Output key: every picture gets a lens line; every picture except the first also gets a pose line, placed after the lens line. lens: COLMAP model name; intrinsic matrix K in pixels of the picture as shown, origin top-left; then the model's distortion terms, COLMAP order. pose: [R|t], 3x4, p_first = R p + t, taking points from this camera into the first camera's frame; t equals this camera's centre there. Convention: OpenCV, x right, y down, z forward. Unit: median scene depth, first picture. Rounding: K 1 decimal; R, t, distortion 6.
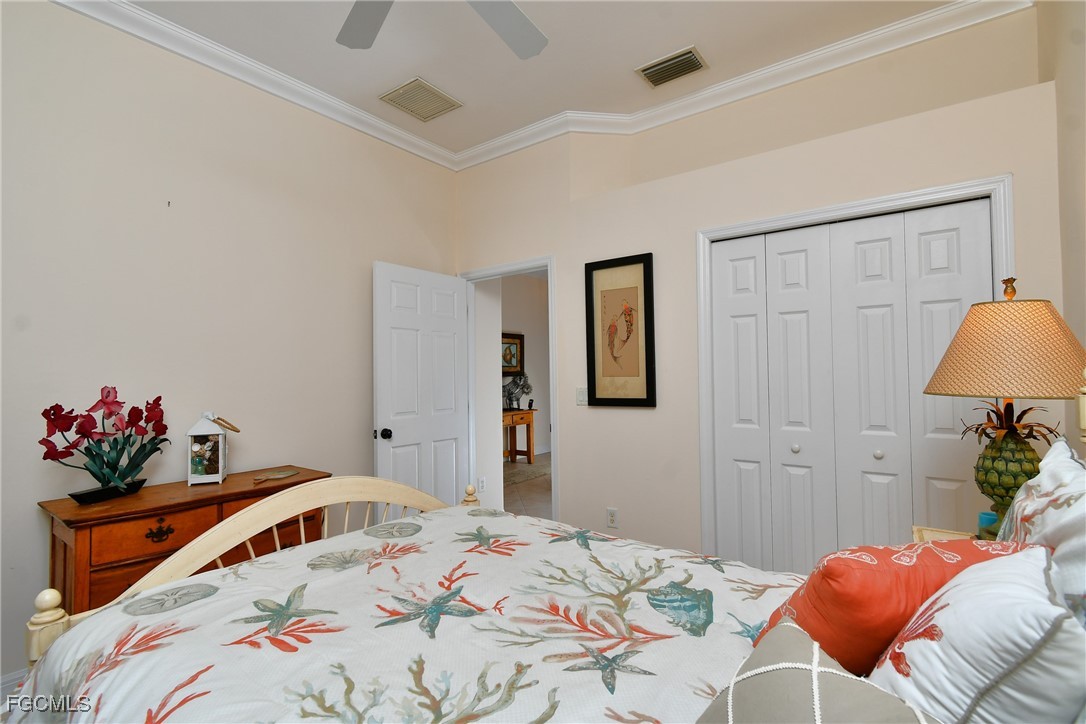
lens RADIAL K [[520.1, 0, 541.1], [0, 520.1, 363.5], [0, 0, 1]] dist [-0.001191, -0.000365]
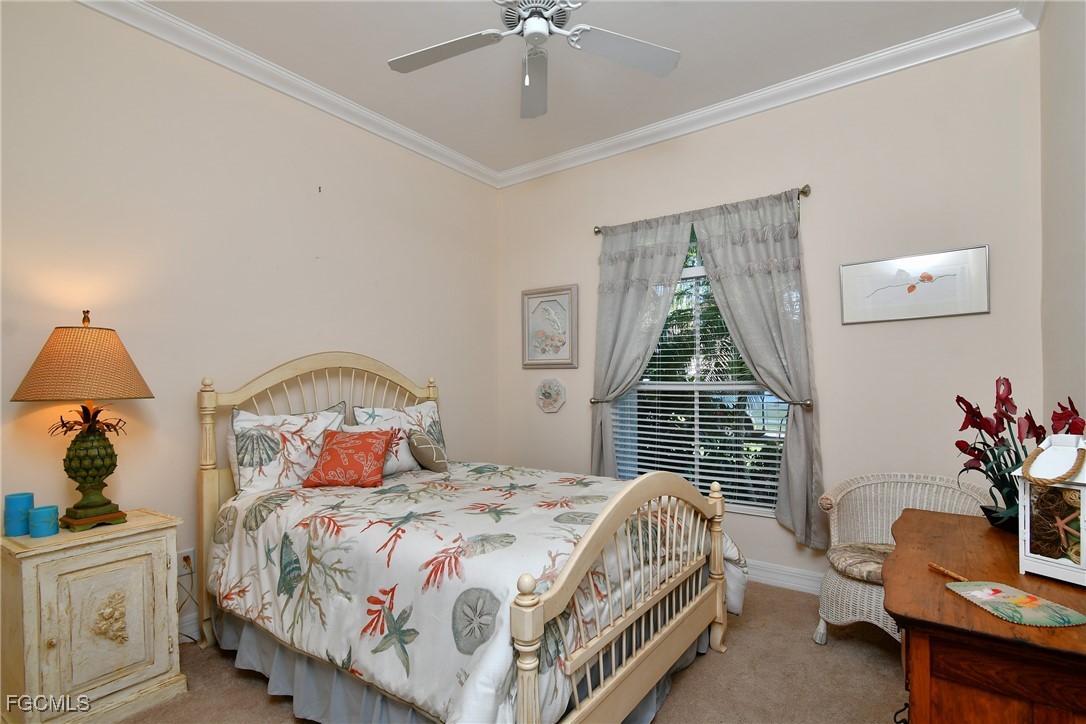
lens RADIAL K [[520.1, 0, 545.5], [0, 520.1, 368.0], [0, 0, 1]] dist [-0.001191, -0.000365]
pose [[-0.999663, 0.020311, -0.016149, -0.219999], [0.020781, 0.999350, -0.029466, 0.043233], [0.015540, -0.029792, -0.999435, 2.238500]]
